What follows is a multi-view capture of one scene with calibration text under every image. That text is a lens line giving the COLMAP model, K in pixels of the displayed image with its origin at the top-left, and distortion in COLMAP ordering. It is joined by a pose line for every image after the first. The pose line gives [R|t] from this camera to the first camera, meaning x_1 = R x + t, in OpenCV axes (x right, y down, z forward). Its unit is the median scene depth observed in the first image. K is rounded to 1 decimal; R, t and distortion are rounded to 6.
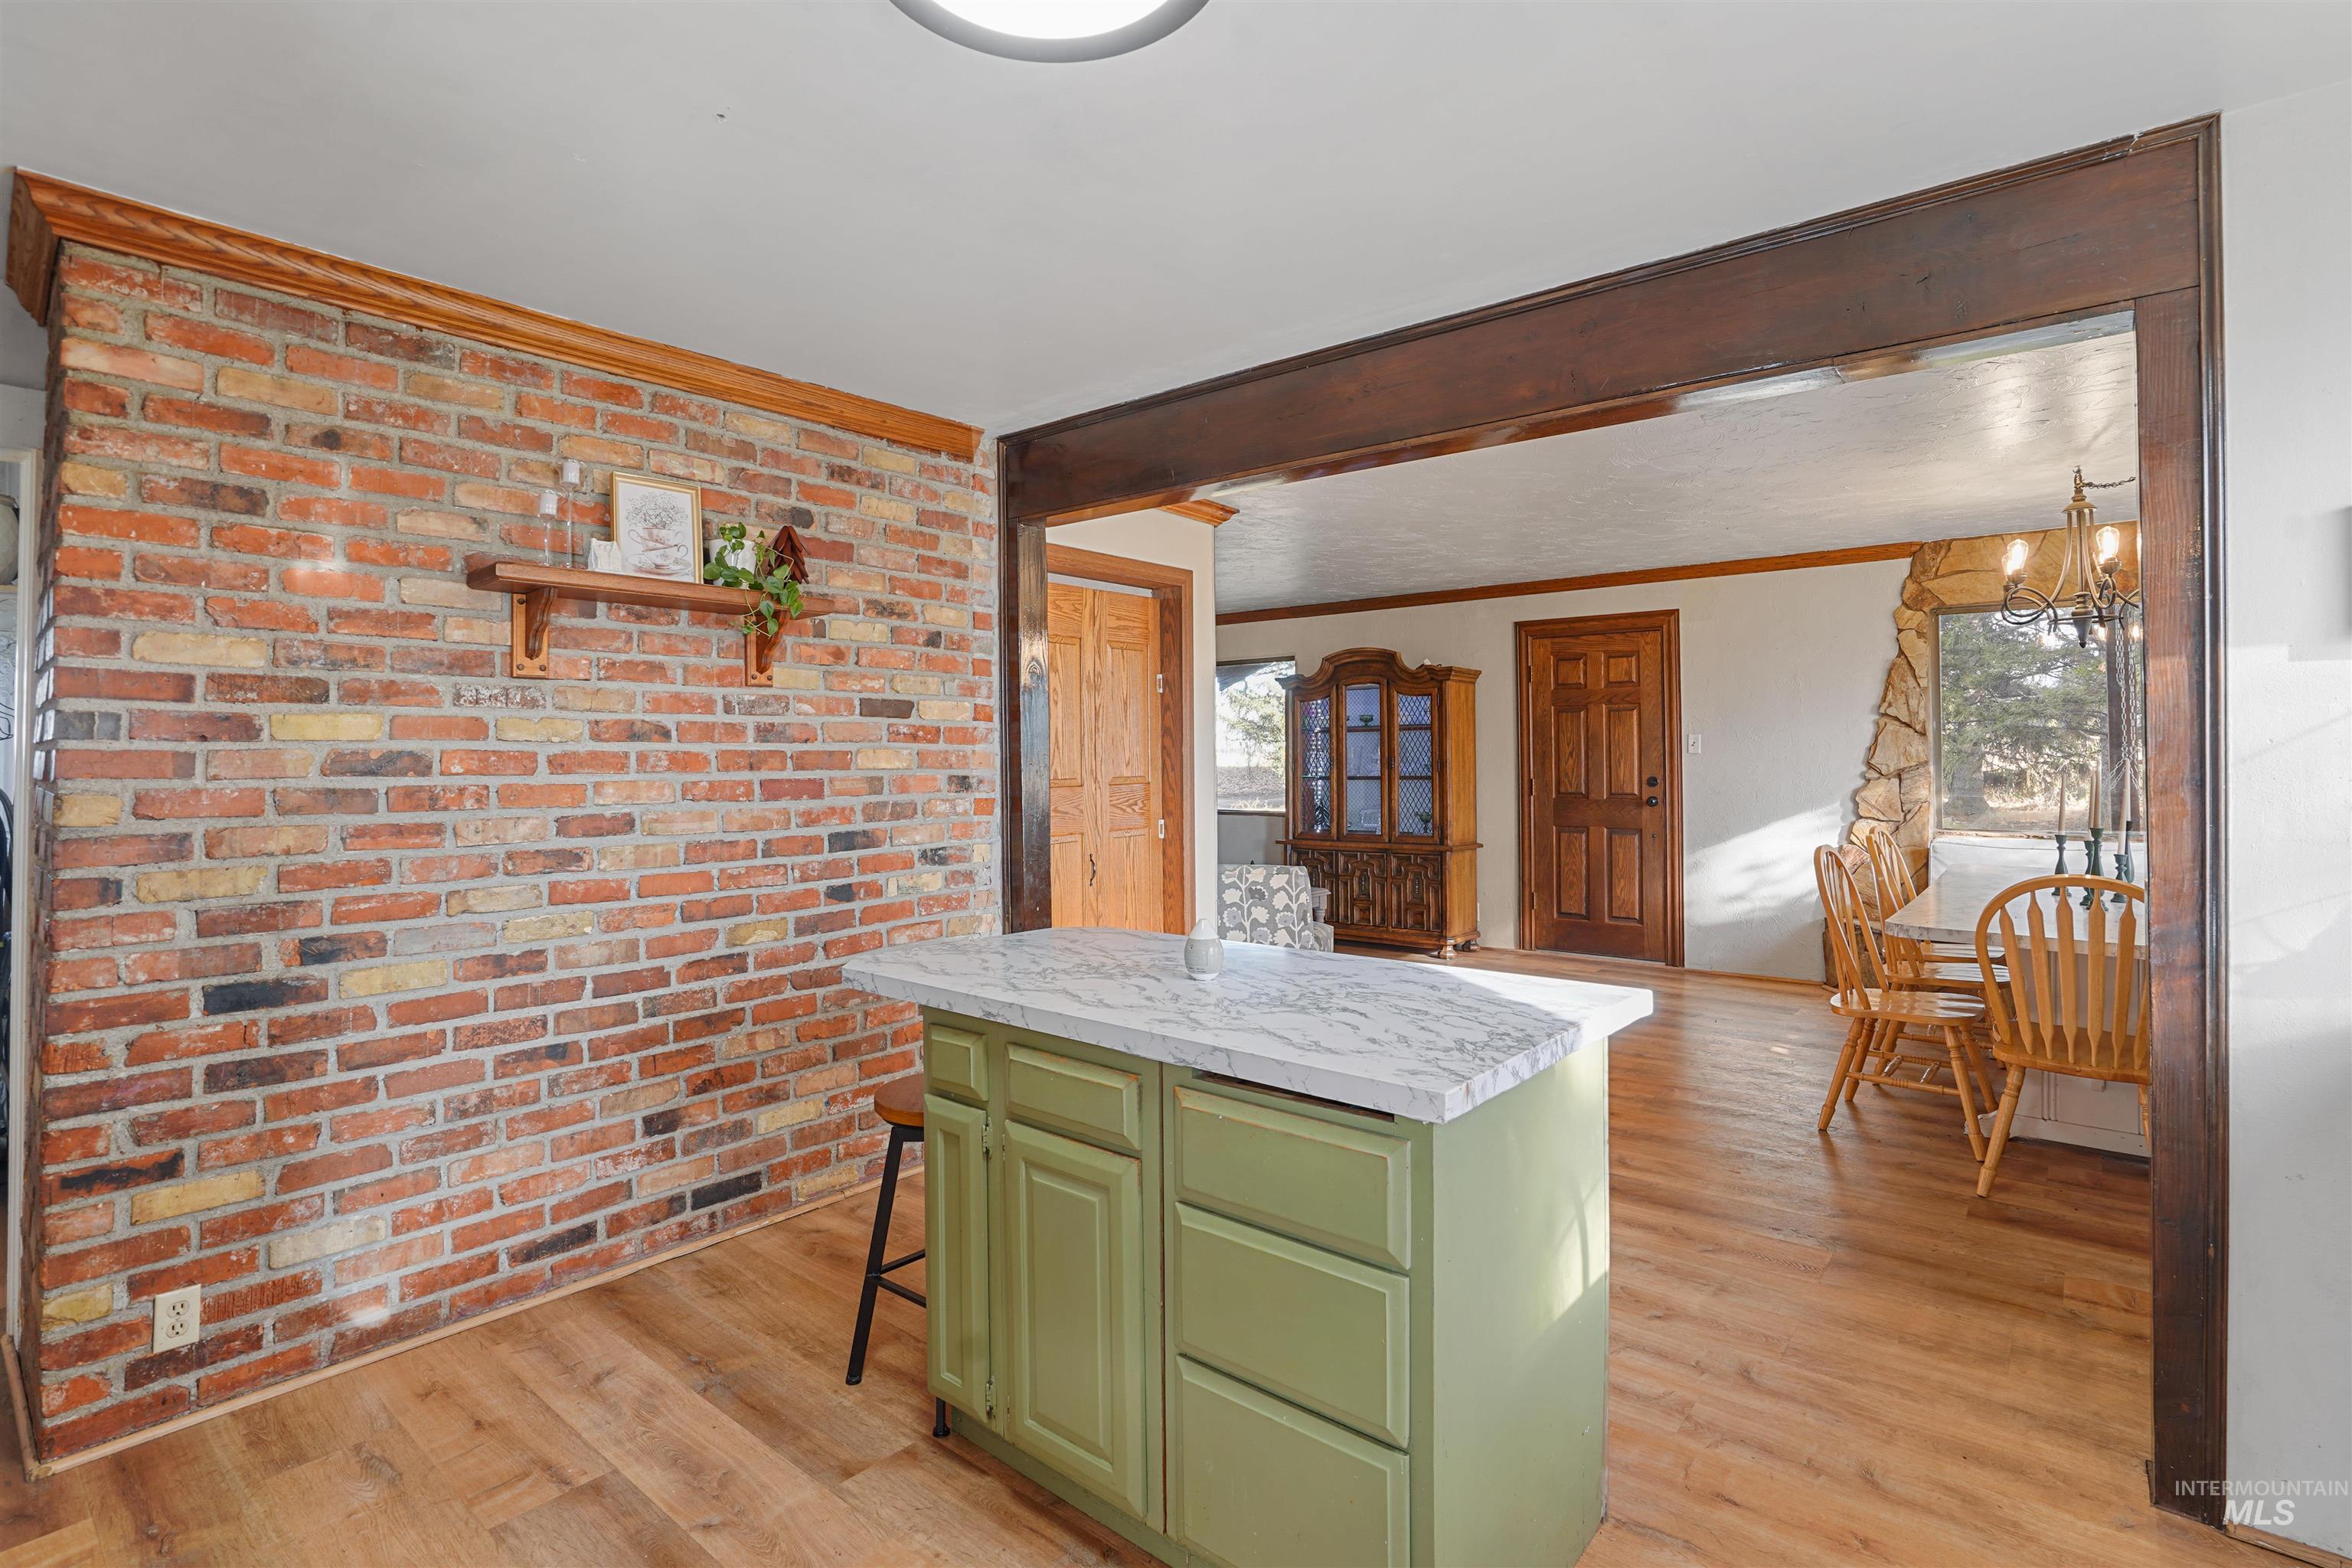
lens RADIAL K [[1136.4, 0, 1179.0], [0, 1136.4, 747.5], [0, 0, 1]] dist [-0.051915, 0.021285]
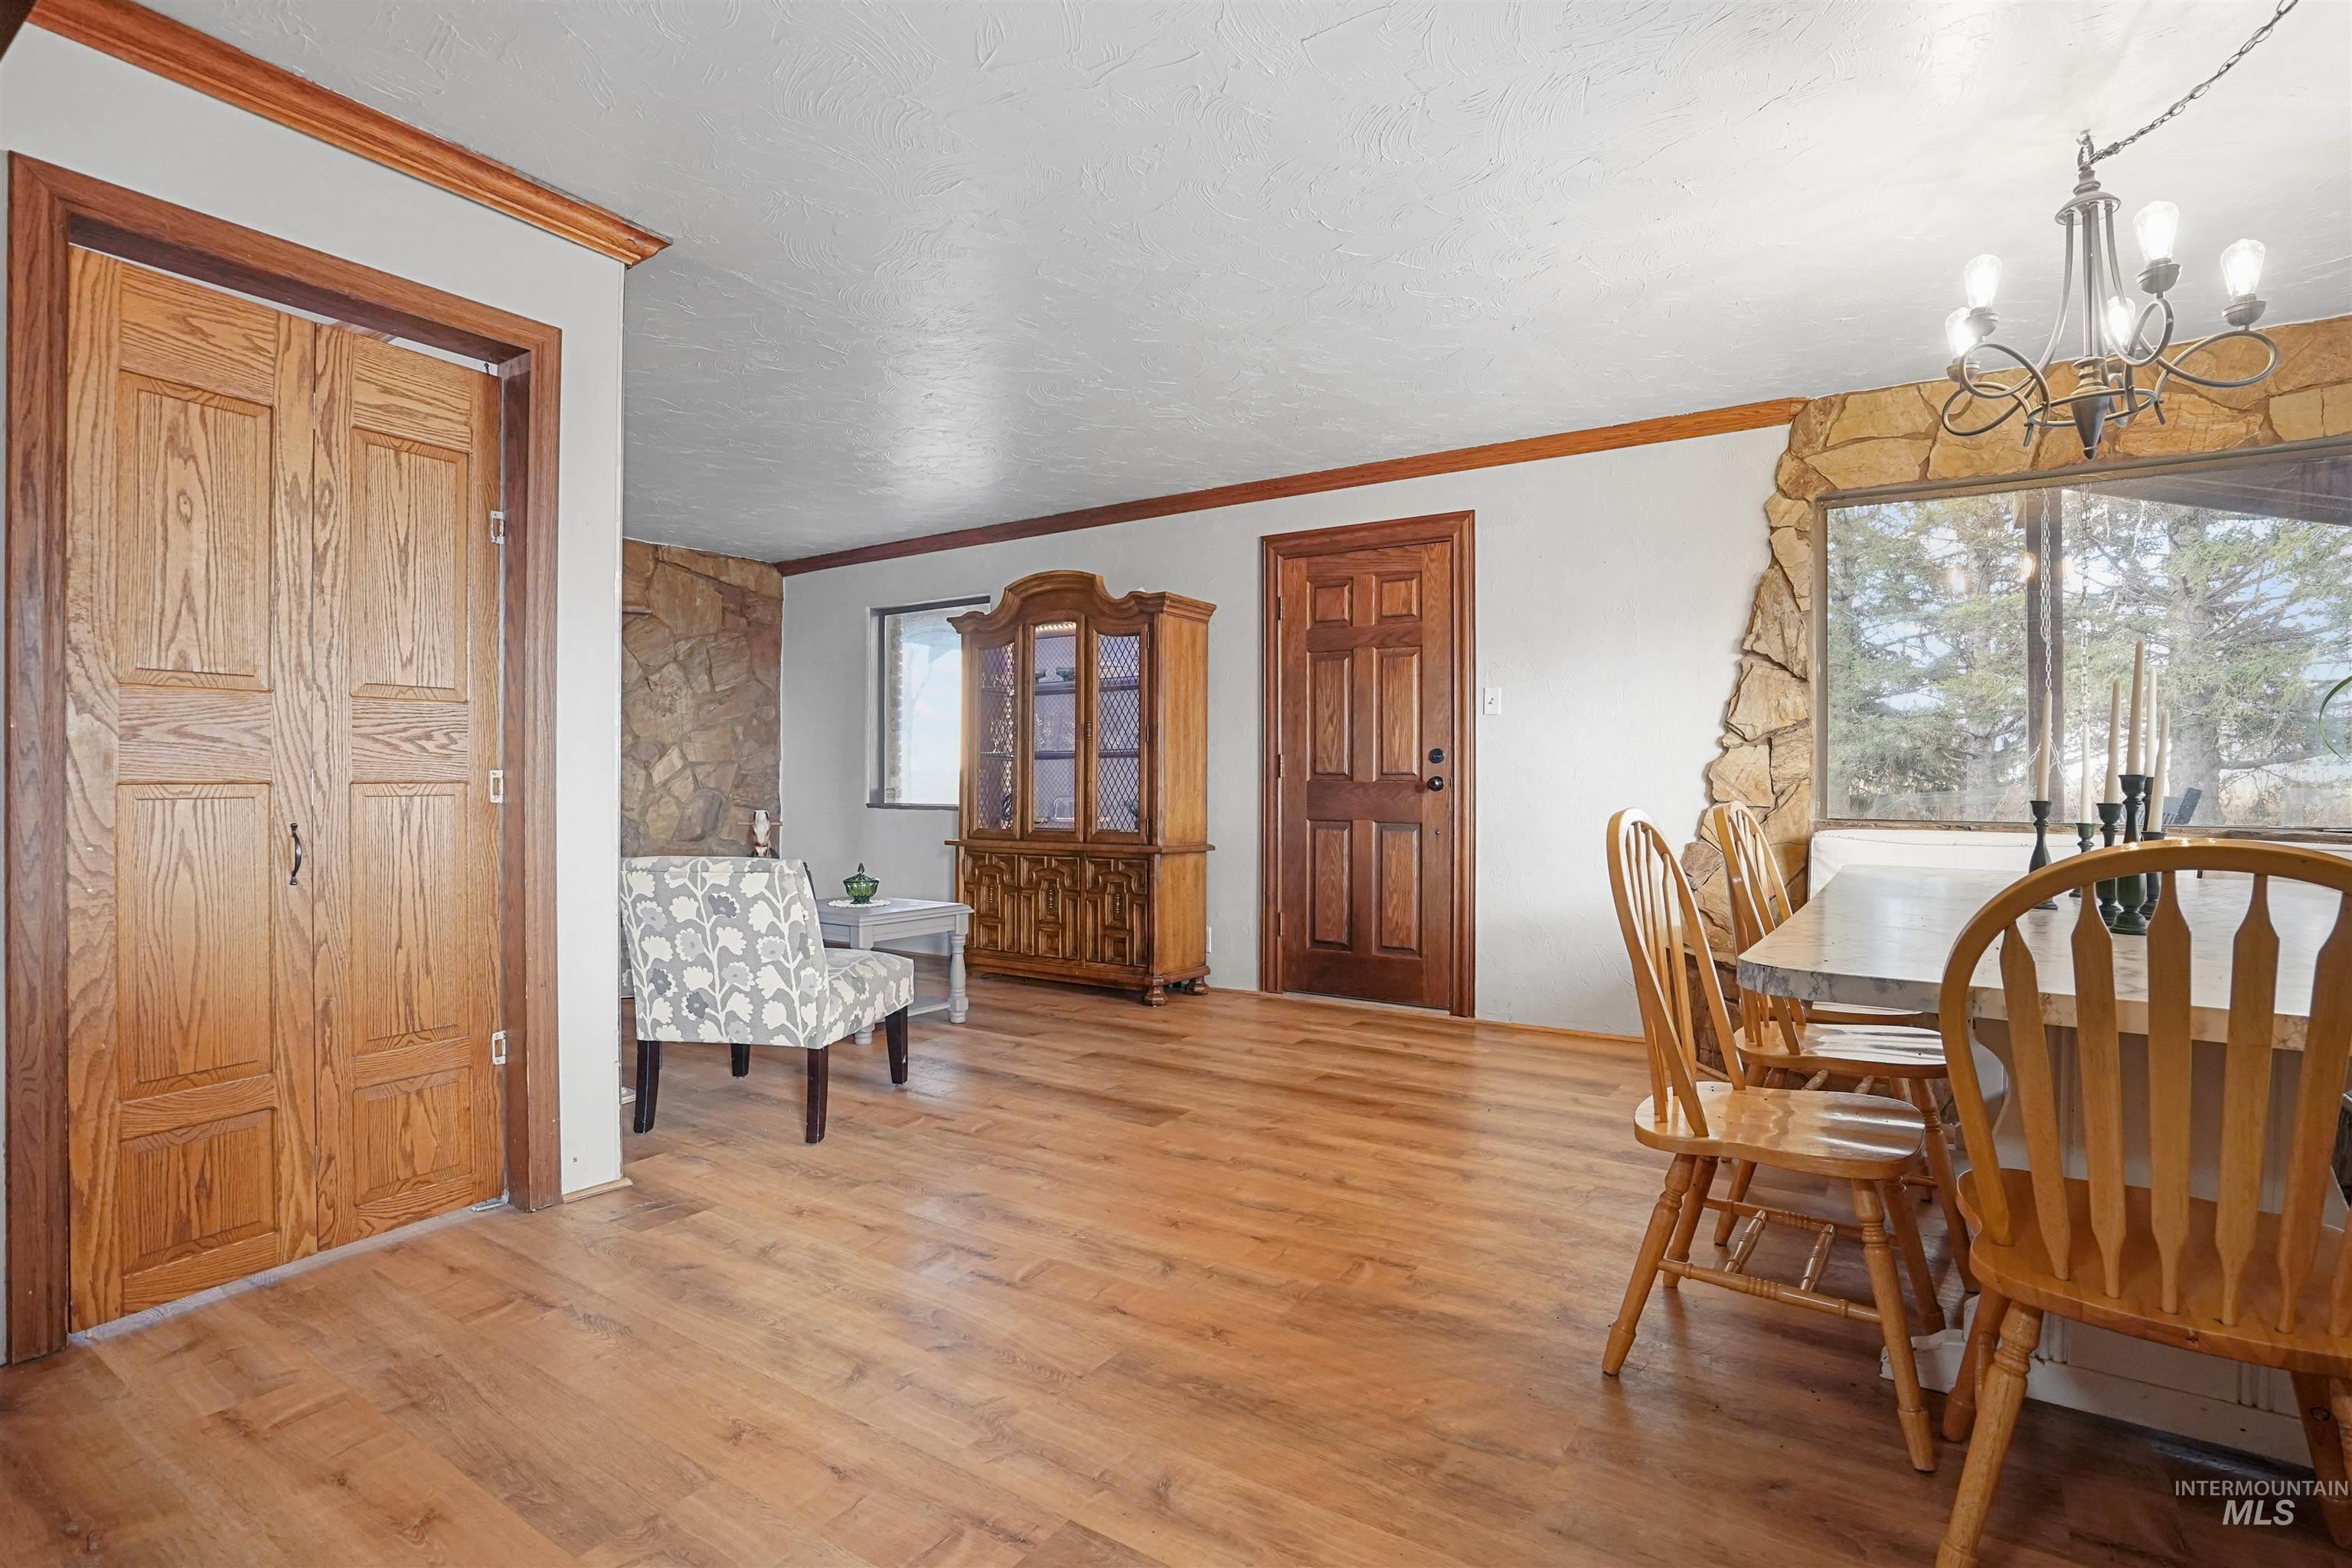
lens RADIAL K [[1153.4, 0, 1176.0], [0, 1153.4, 784.0], [0, 0, 1]] dist [-0.059202, 0.022675]
pose [[0.995619, 0.012371, 0.092676, 0.210783], [-0.013162, 0.999882, 0.007928, 0.048971], [-0.092567, -0.009113, 0.995665, 0.327176]]
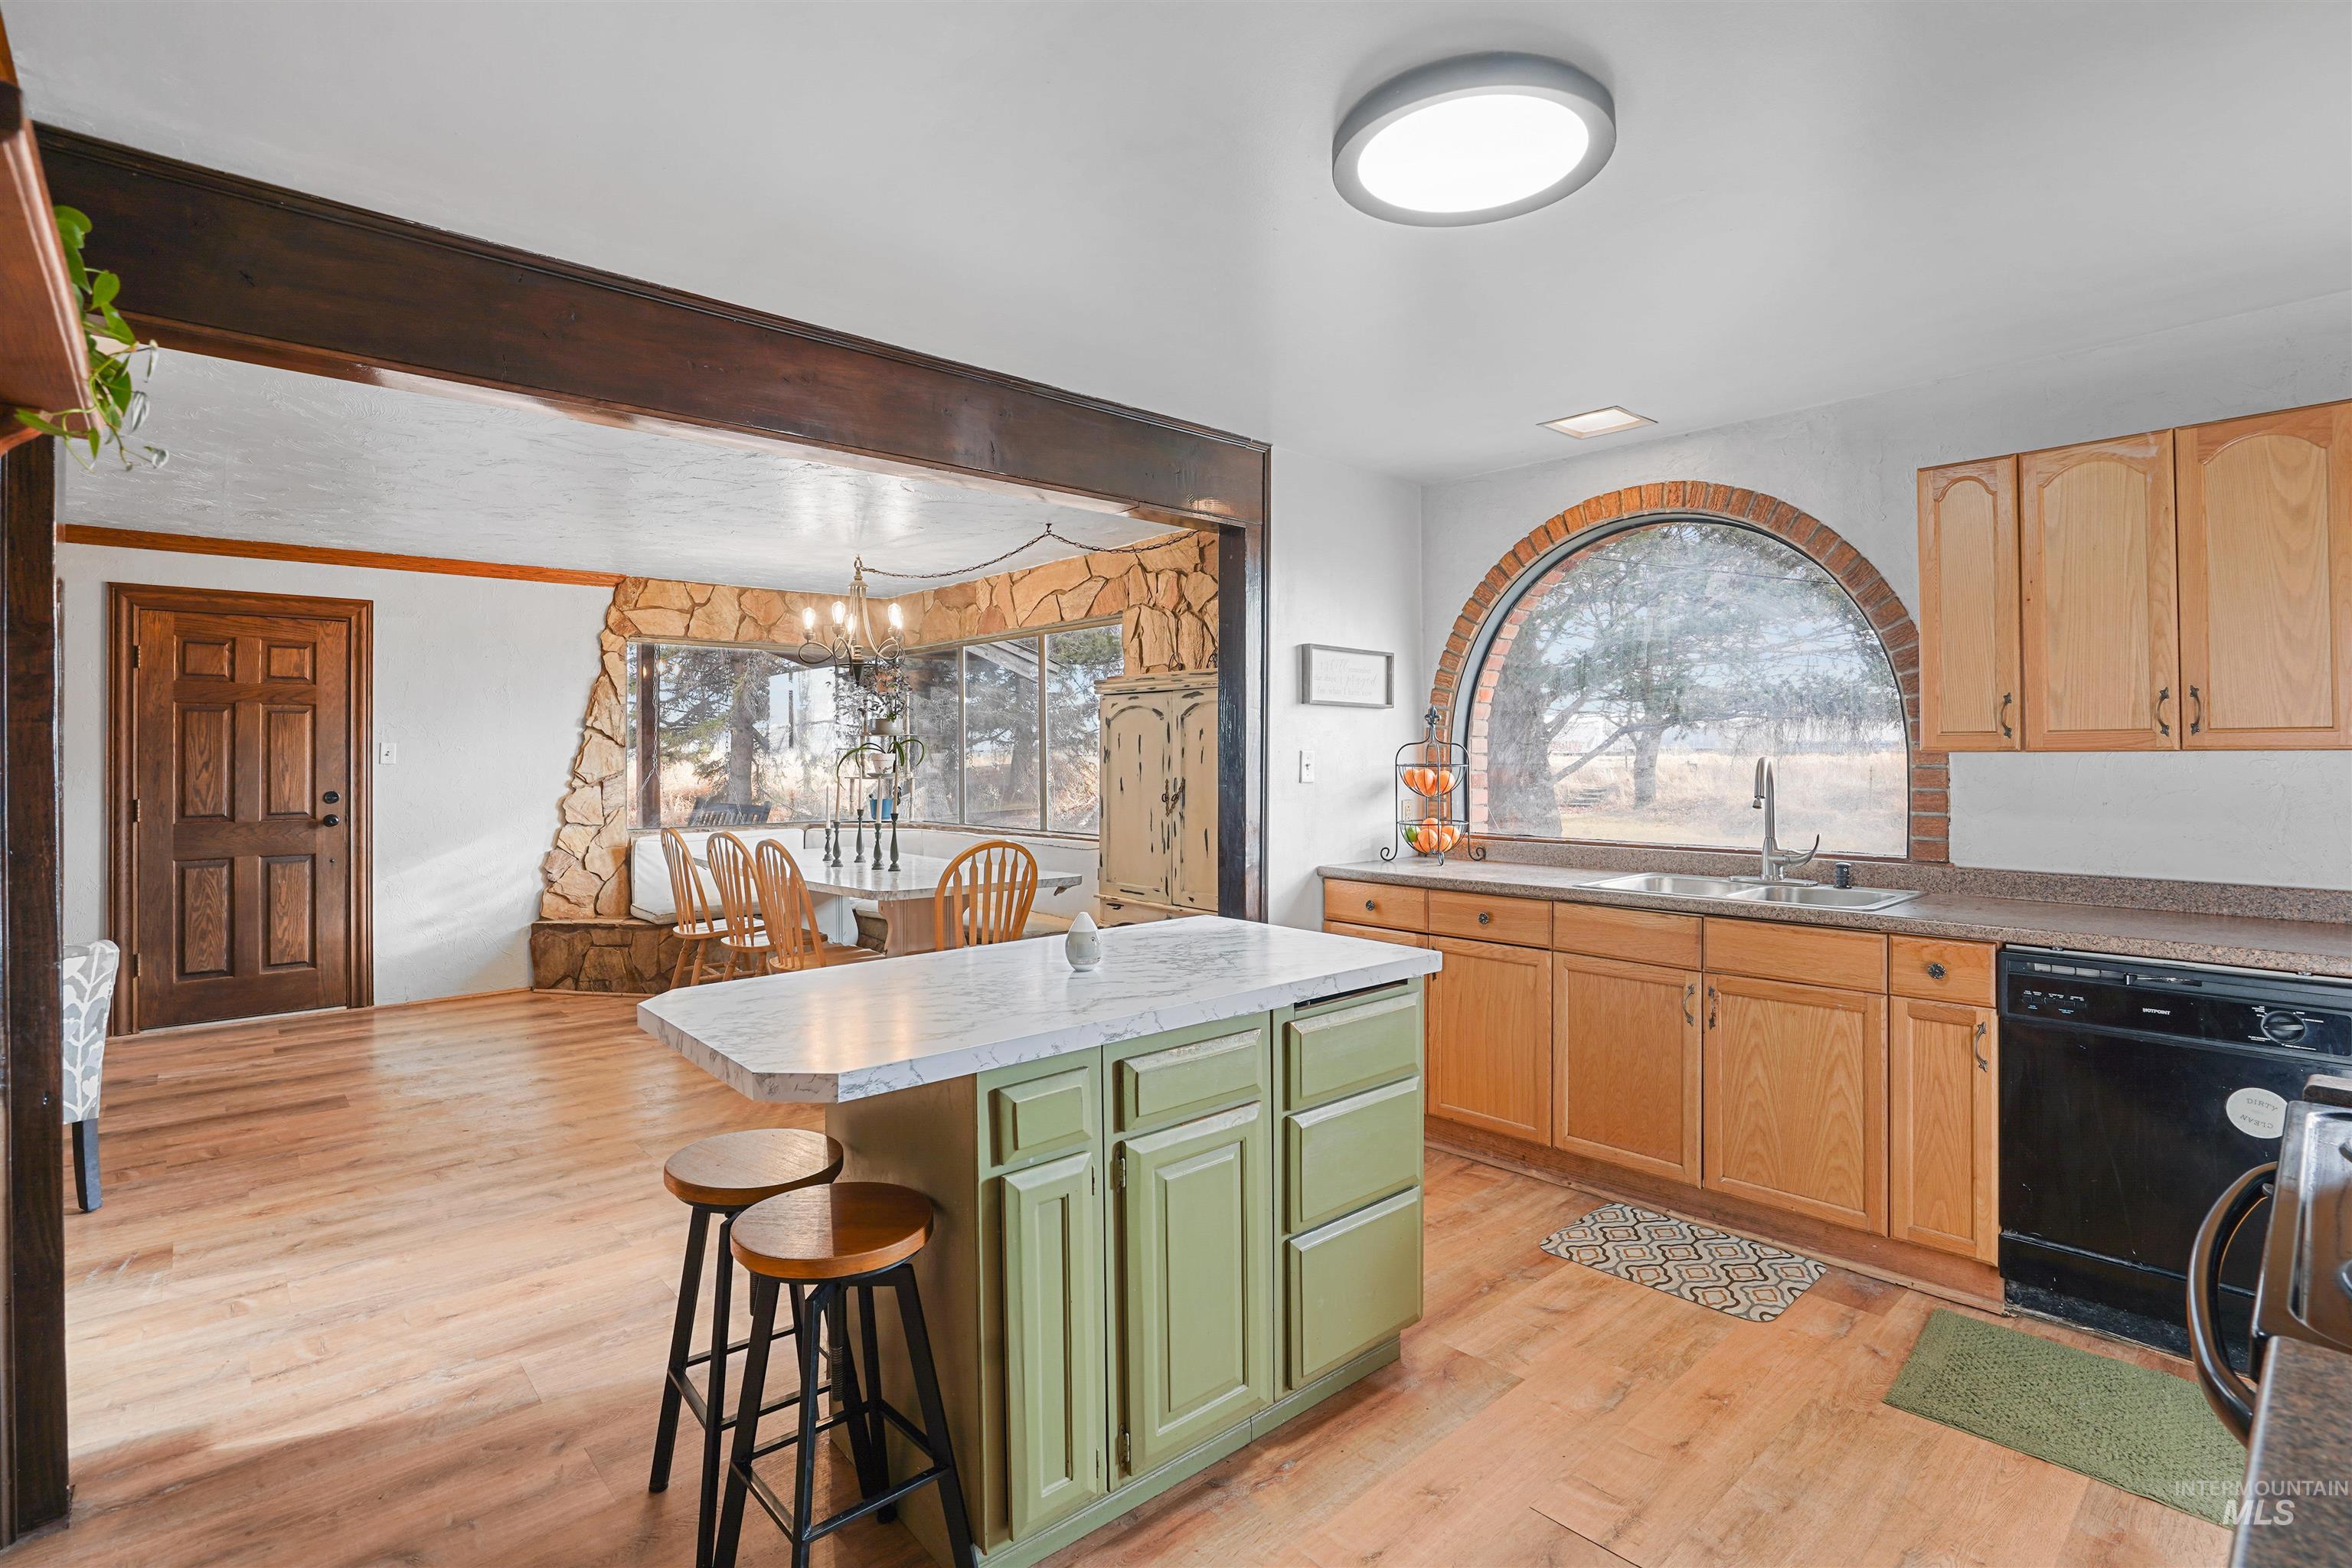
lens RADIAL K [[1136.4, 0, 1179.0], [0, 1136.4, 747.5], [0, 0, 1]] dist [-0.051915, 0.021285]
pose [[0.148383, 0.012847, 0.988847, -0.351313], [0.000675, 0.999914, -0.013092, 0.004384], [-0.988930, 0.002610, 0.148361, 0.263505]]
